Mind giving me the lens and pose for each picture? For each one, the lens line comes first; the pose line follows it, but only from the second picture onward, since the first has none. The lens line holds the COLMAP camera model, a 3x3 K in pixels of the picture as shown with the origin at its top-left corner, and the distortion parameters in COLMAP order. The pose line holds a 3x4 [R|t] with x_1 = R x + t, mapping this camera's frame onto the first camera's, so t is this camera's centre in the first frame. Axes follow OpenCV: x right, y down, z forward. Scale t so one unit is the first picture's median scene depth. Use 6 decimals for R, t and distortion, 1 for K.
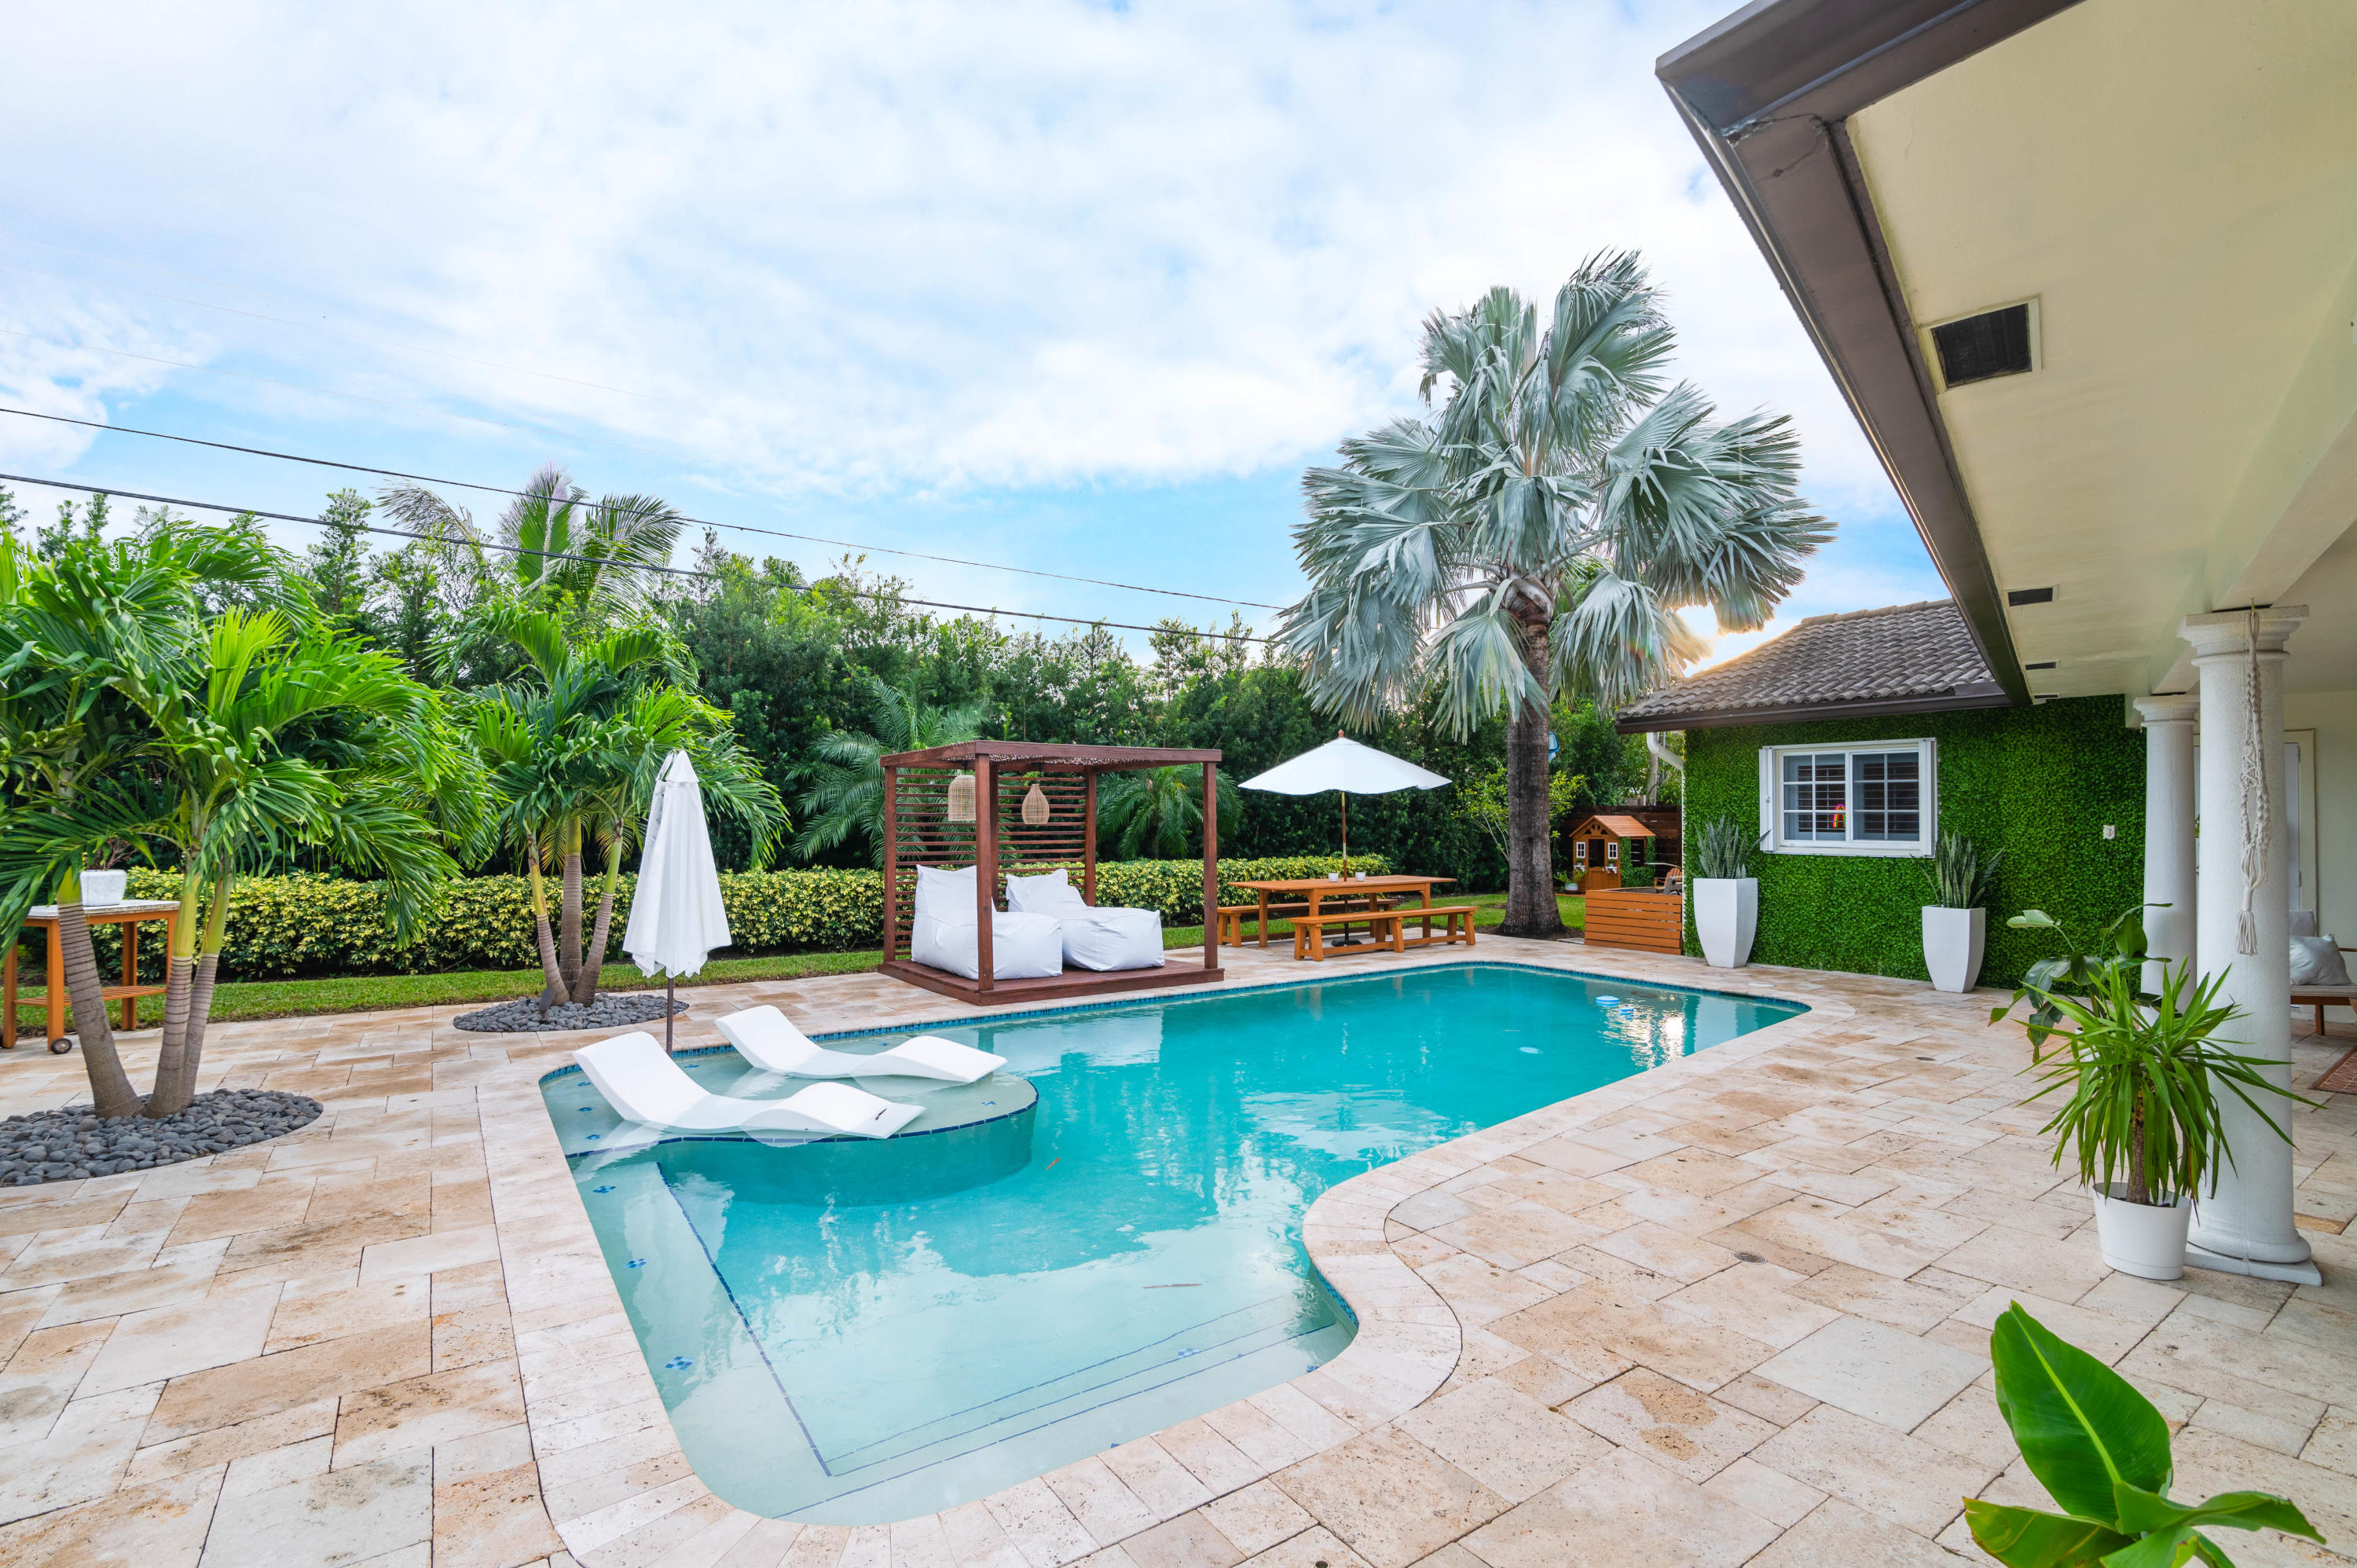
lens RADIAL K [[1082.7, 0, 1185.3], [0, 1082.7, 795.9], [0, 0, 1]] dist [-0.012932, 0.000199]
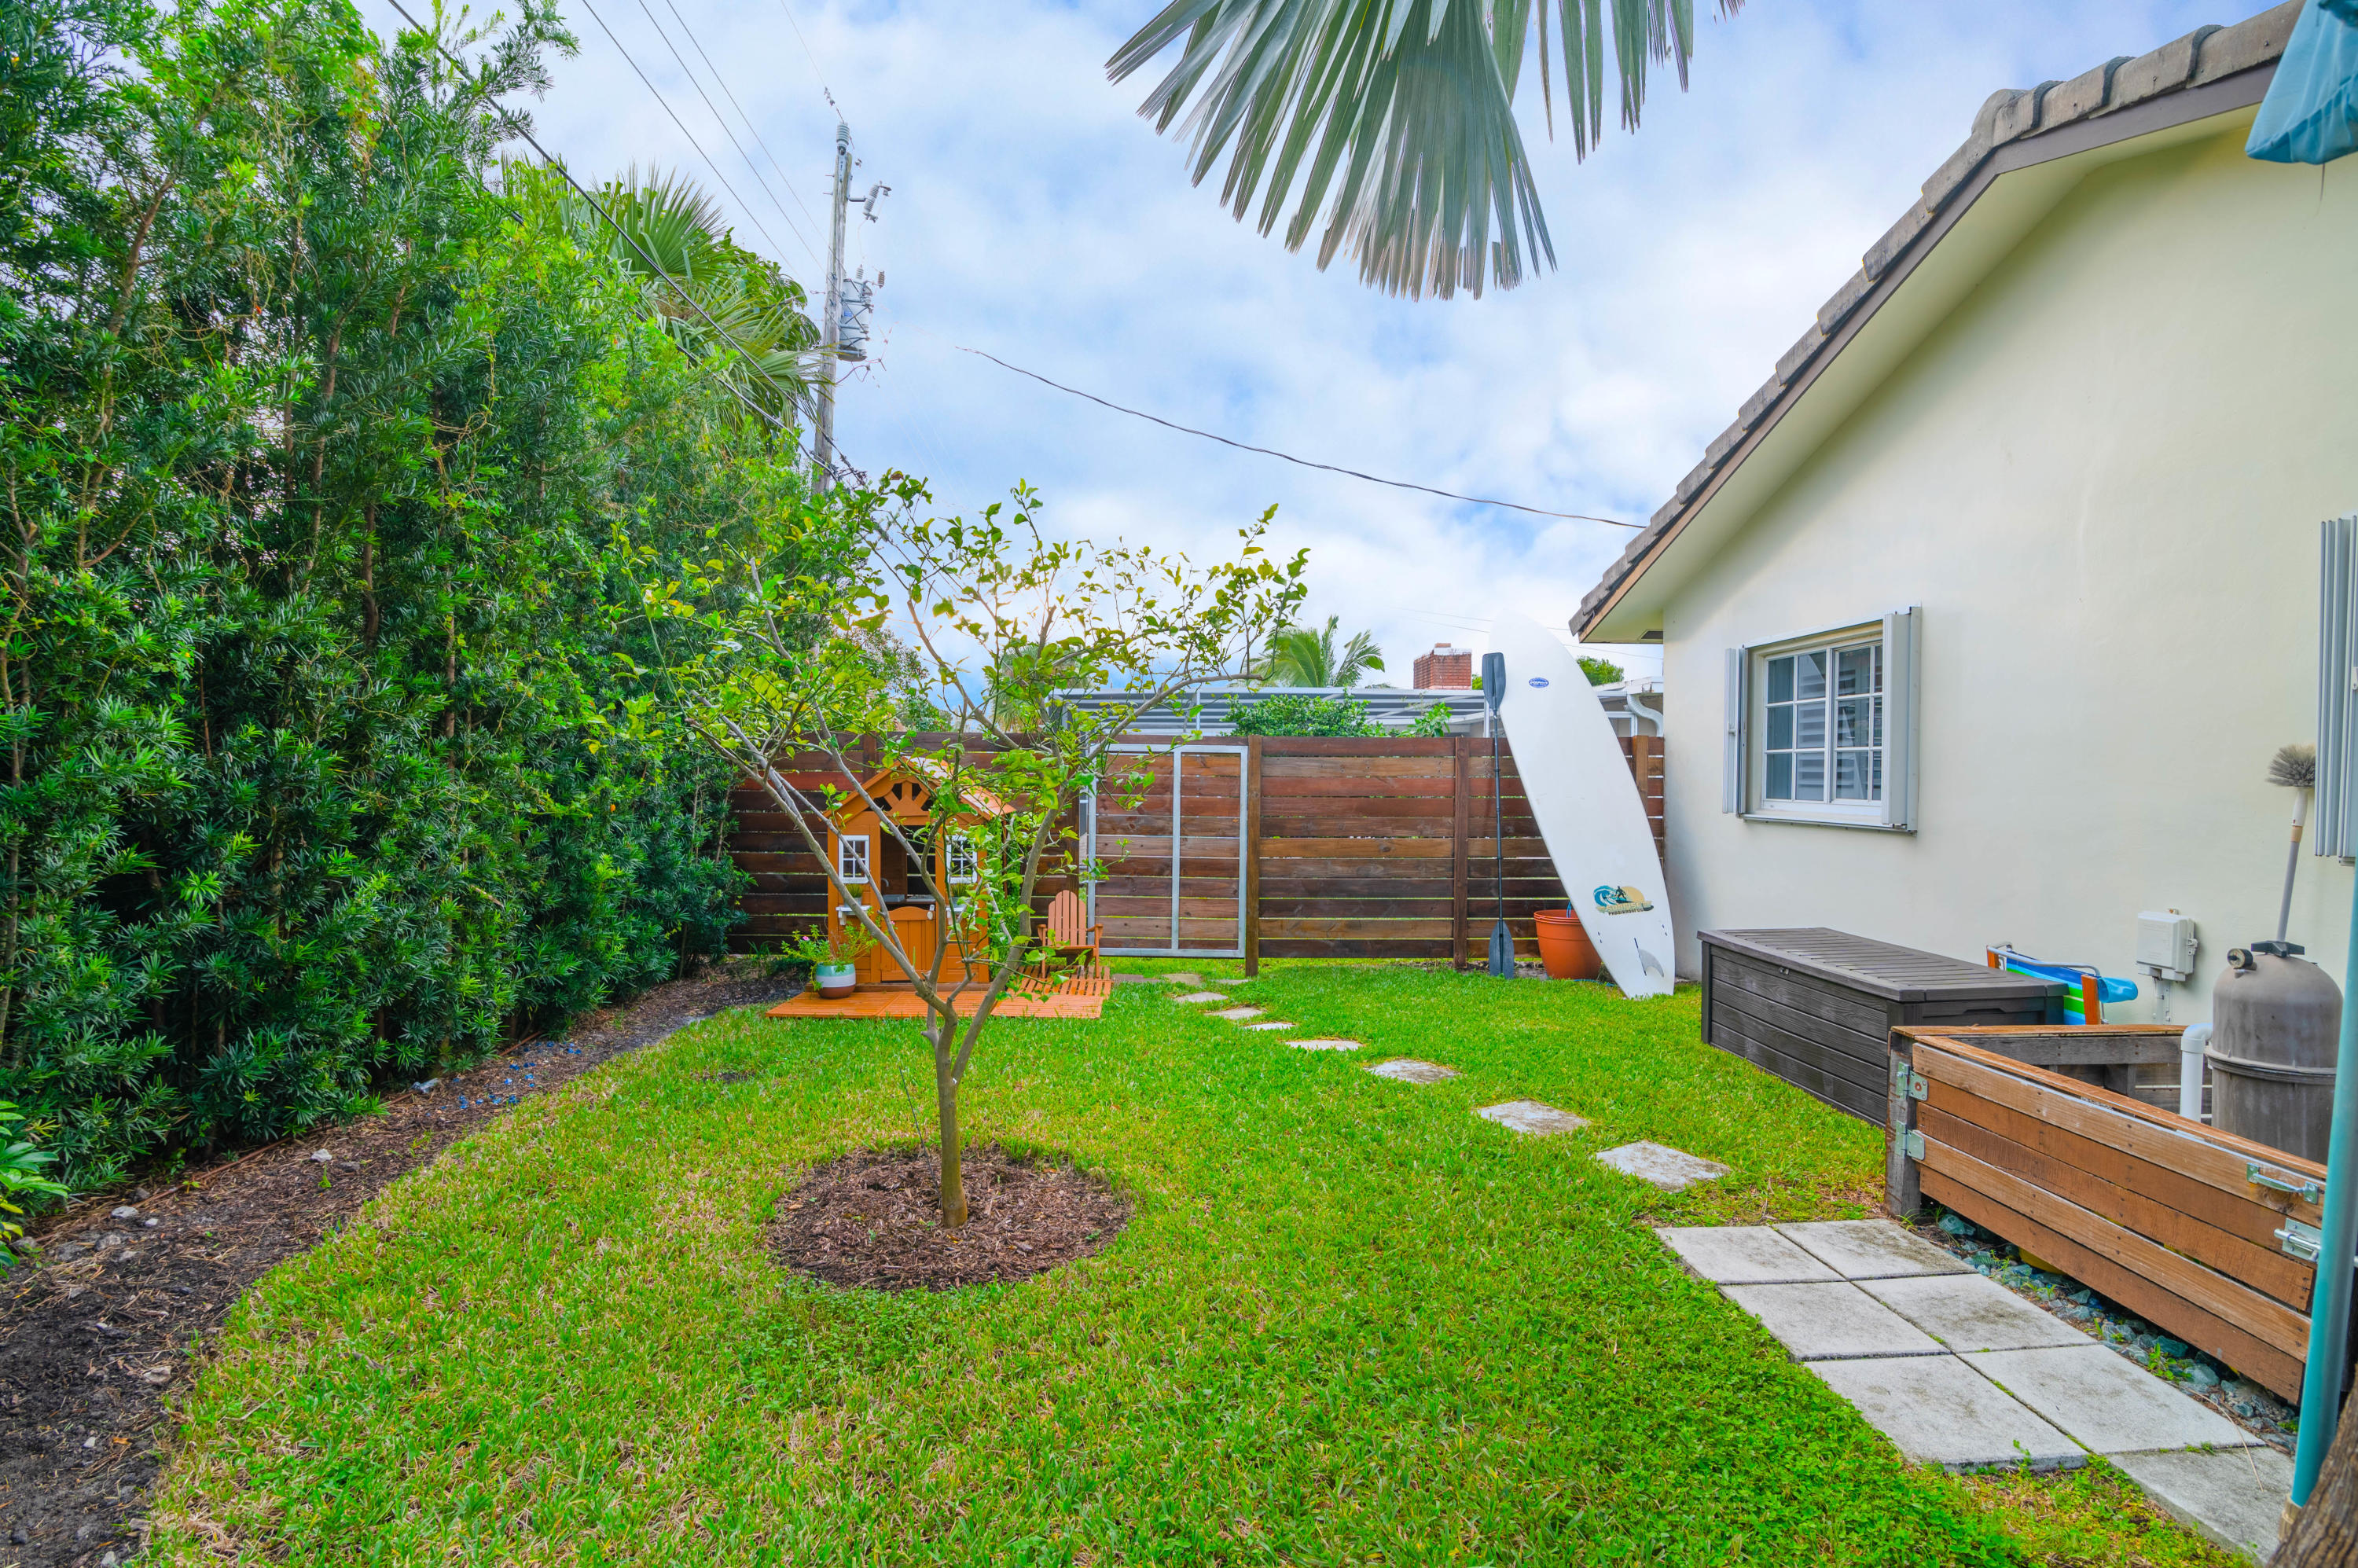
lens RADIAL K [[1090.3, 0, 1174.1], [0, 1090.3, 796.9], [0, 0, 1]] dist [-0.022446, 0.000482]
pose [[0.565949, -0.016988, 0.824265, 0.266396], [-0.015378, 0.999396, 0.031156, 0.034136], [-0.824297, -0.030308, 0.565346, 1.330819]]
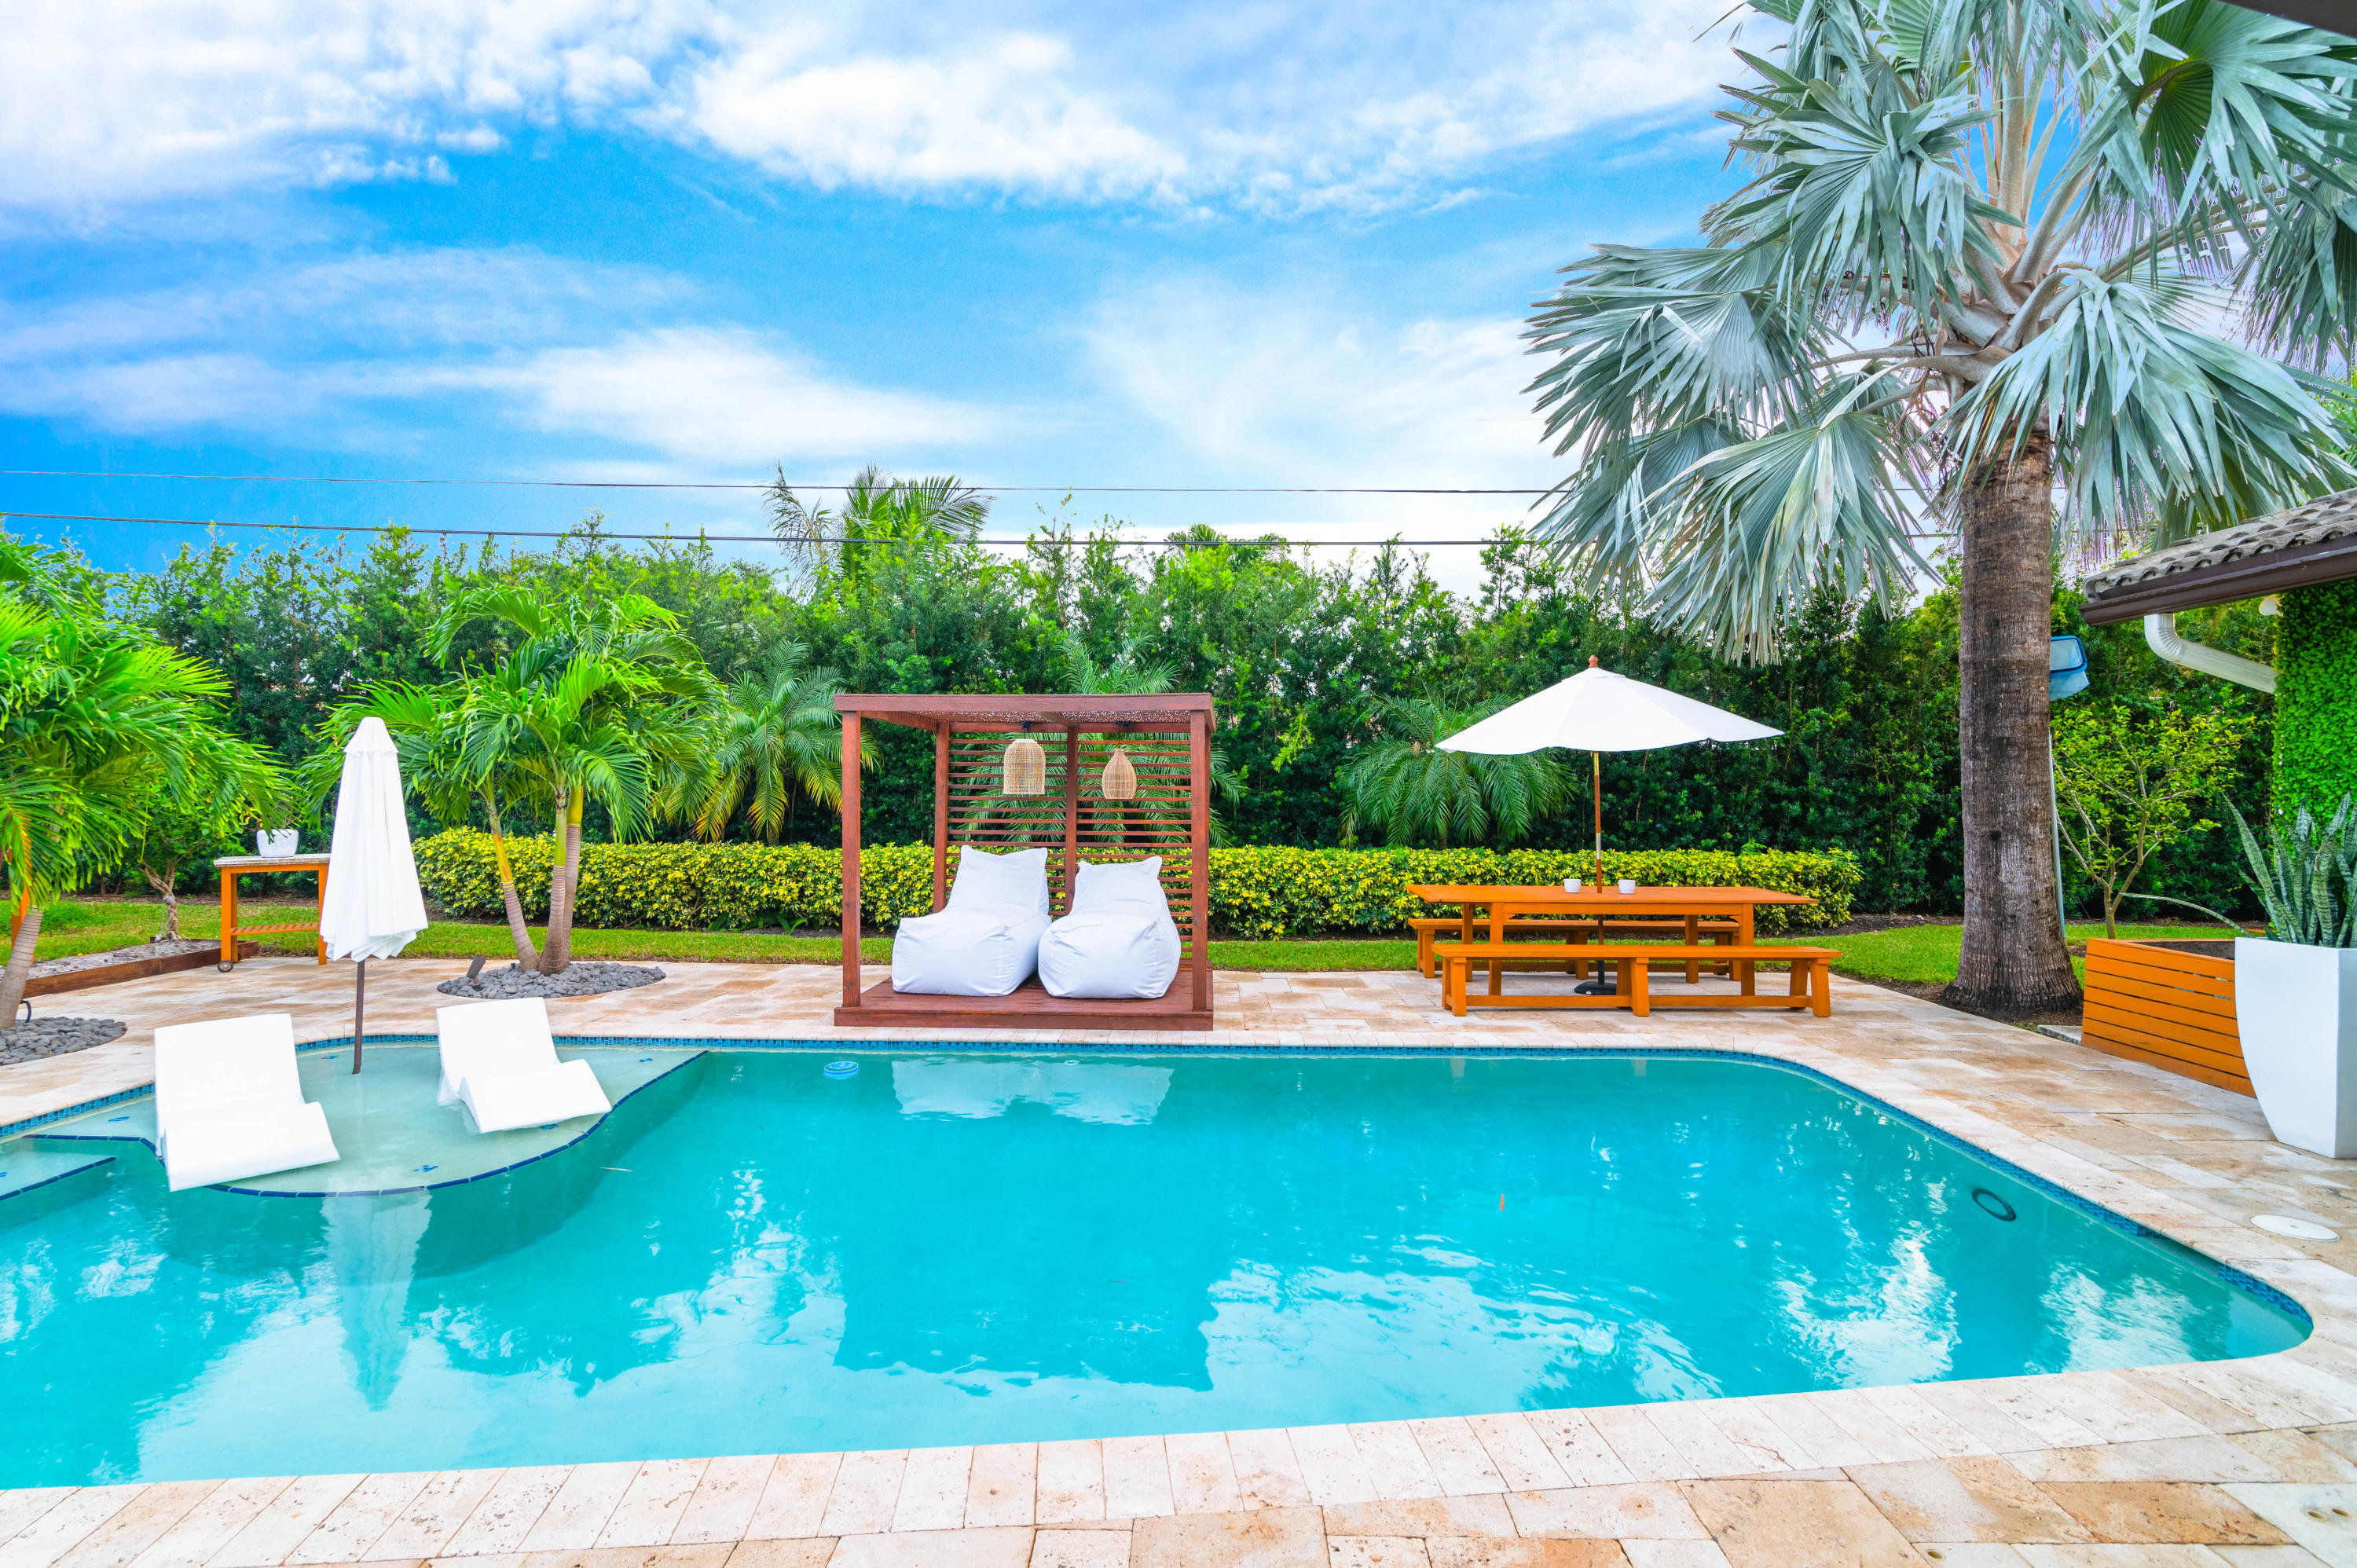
lens RADIAL K [[1089.8, 0, 1173.6], [0, 1089.8, 796.9], [0, 0, 1]] dist [-0.022446, 0.000482]
pose [[0.803304, 0.008874, -0.595503, 0.383563], [0.007035, 0.999678, 0.024387, 0.005859], [0.595528, -0.023779, 0.802983, 0.396071]]
